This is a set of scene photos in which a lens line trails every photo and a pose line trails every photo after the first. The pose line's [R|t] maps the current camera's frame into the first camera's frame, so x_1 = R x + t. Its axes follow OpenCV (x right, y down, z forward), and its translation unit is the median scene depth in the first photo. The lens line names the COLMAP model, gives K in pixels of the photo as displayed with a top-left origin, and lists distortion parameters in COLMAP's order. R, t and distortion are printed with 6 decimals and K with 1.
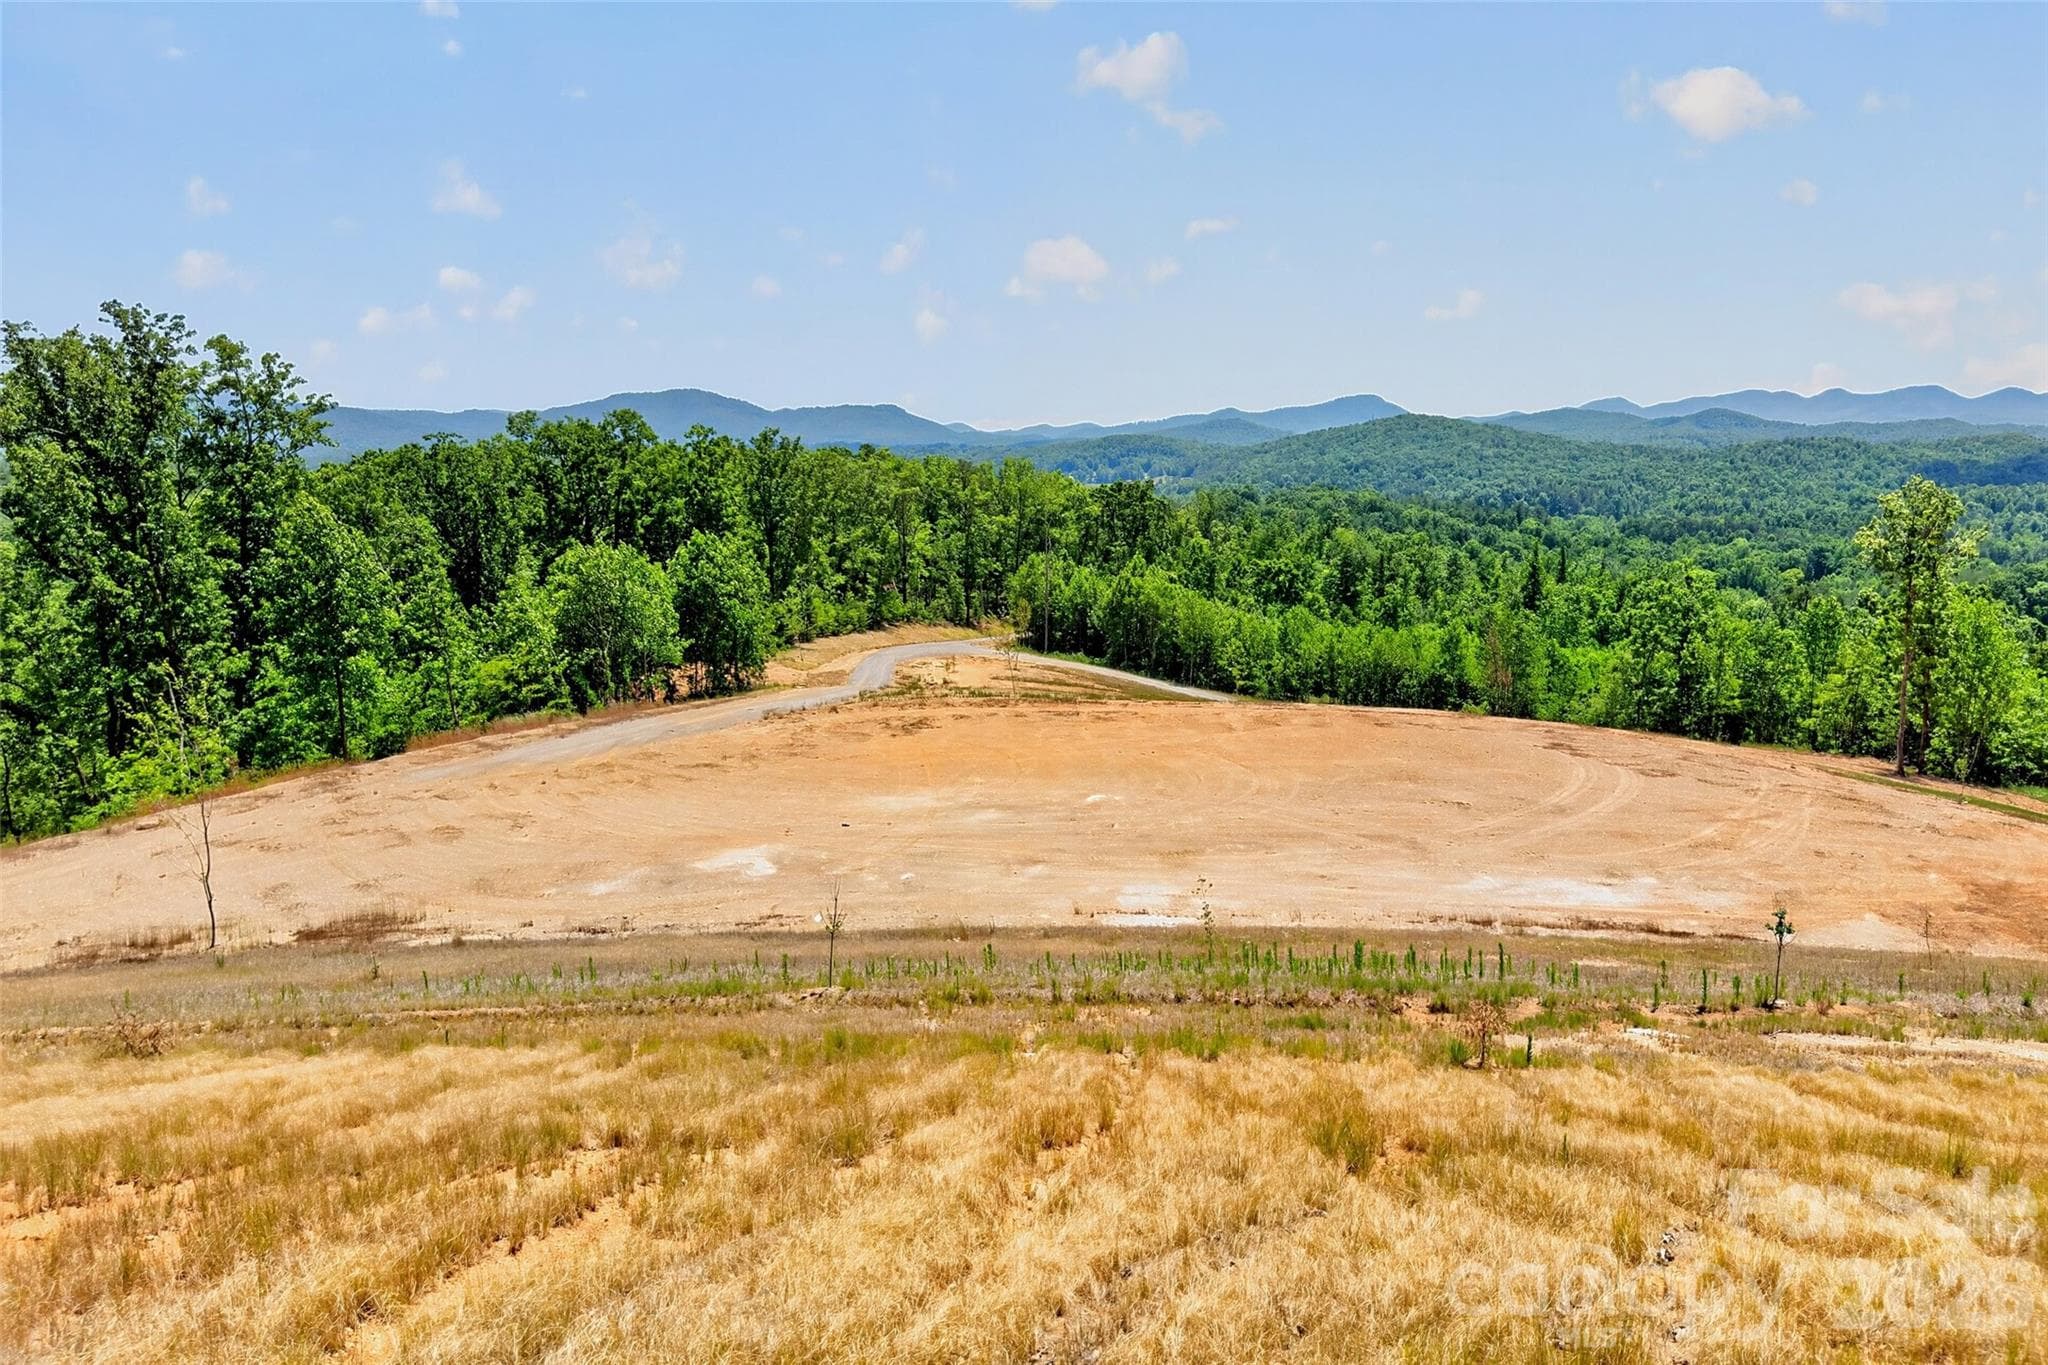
lens RADIAL K [[1420.0, 0, 1024.0], [0, 1420.0, 682.5], [0, 0, 1]] dist [0.066560, -0.124625]
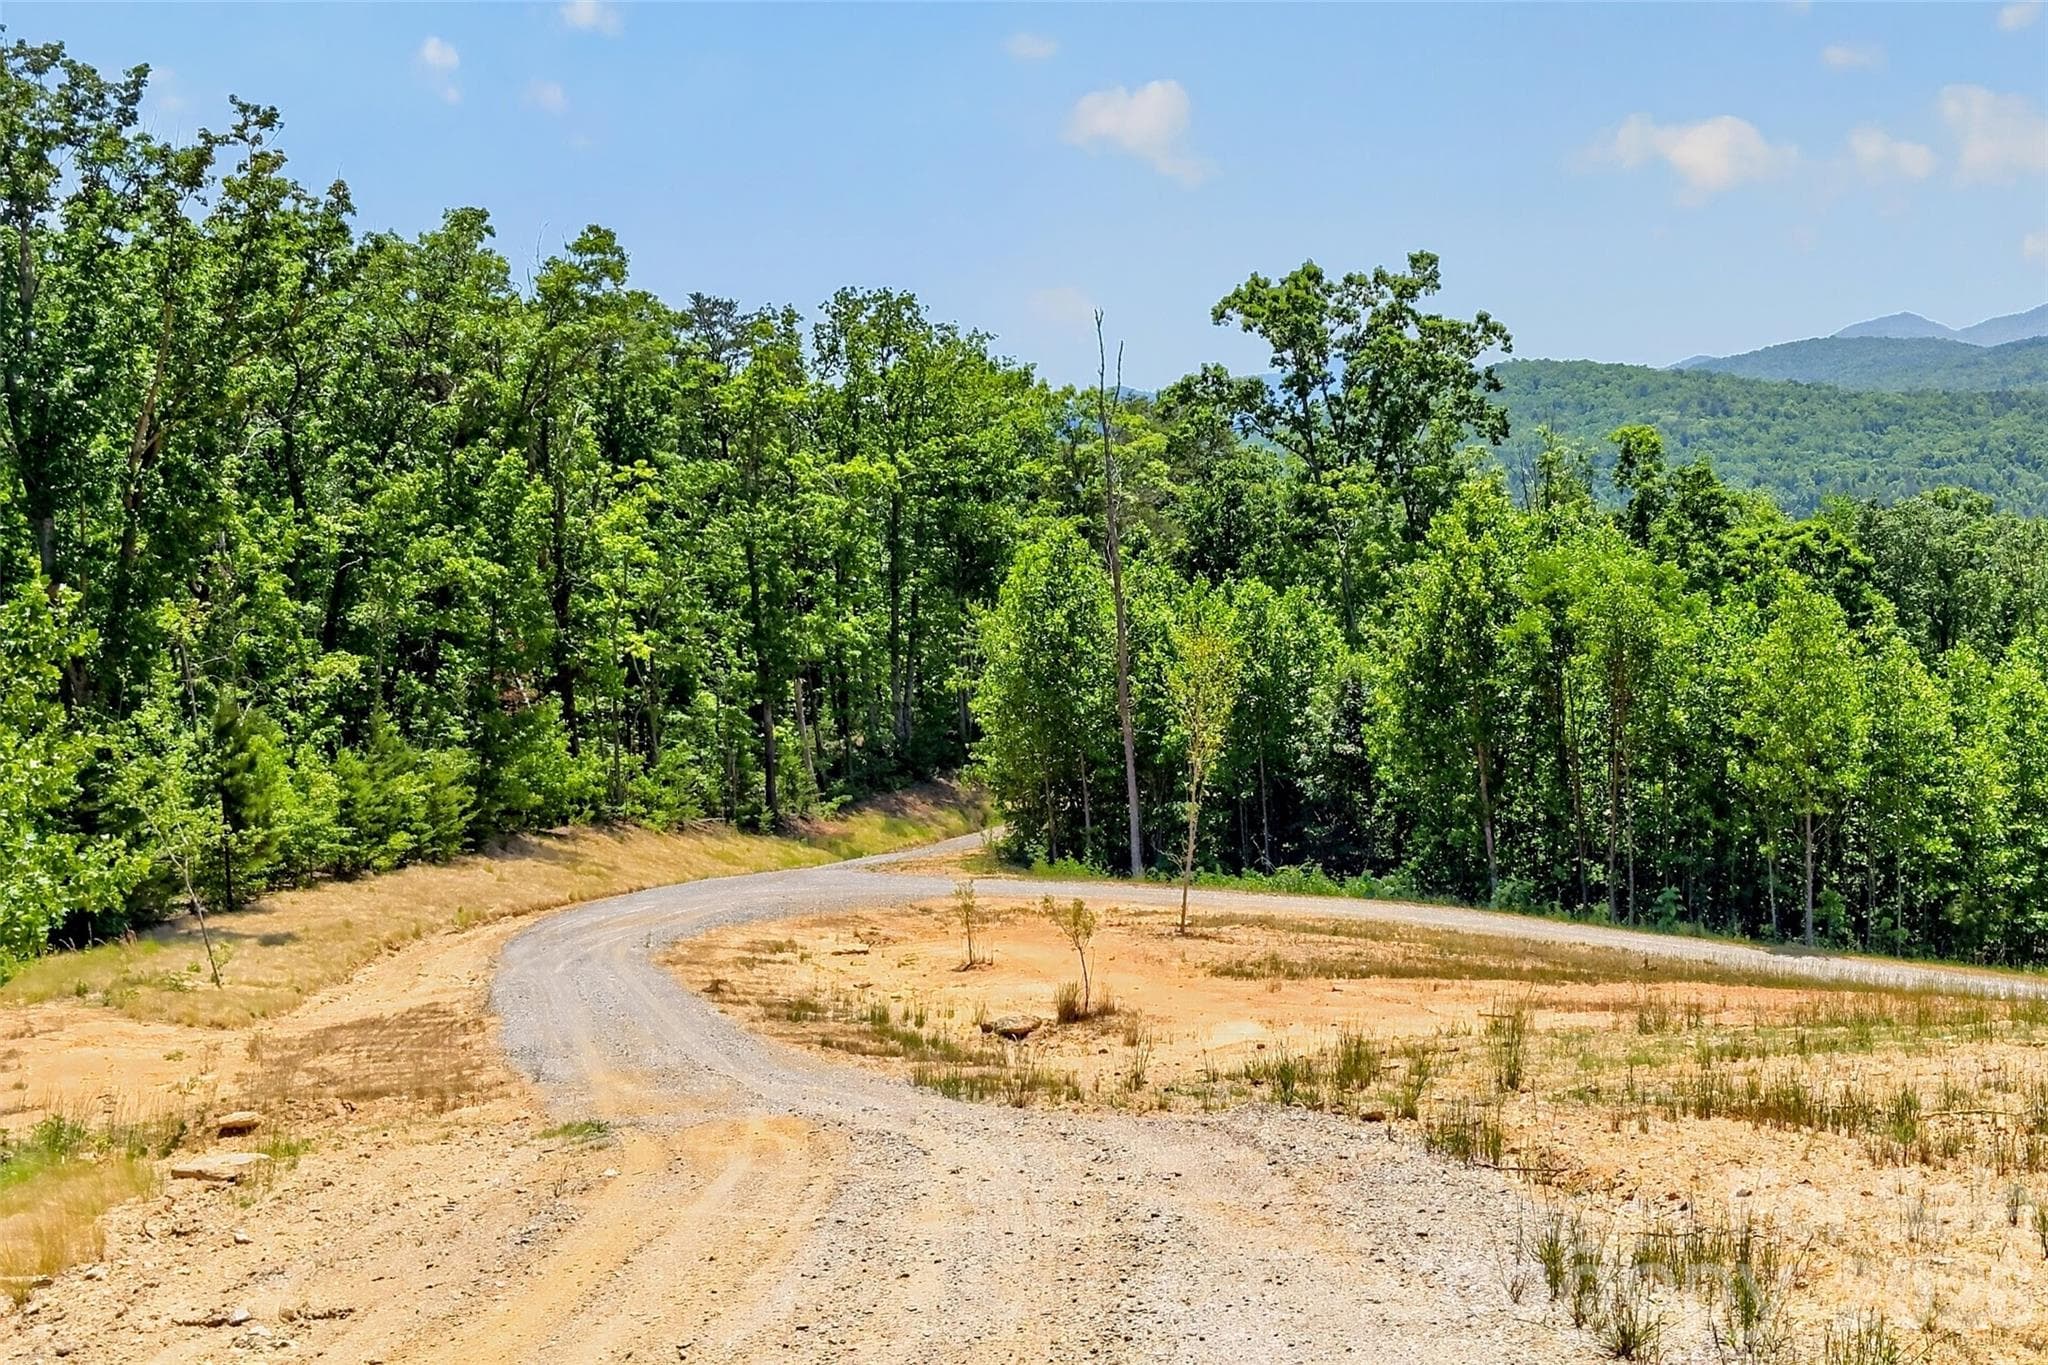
lens RADIAL K [[2977.7, 0, 1024.0], [0, 2977.7, 682.5], [0, 0, 1]] dist [0.023529, 0.028219]
pose [[0.989646, -0.080040, 0.119144, -0.070058], [0.092418, 0.990453, -0.102278, -0.003008], [-0.109821, 0.112230, 0.987595, 0.441157]]
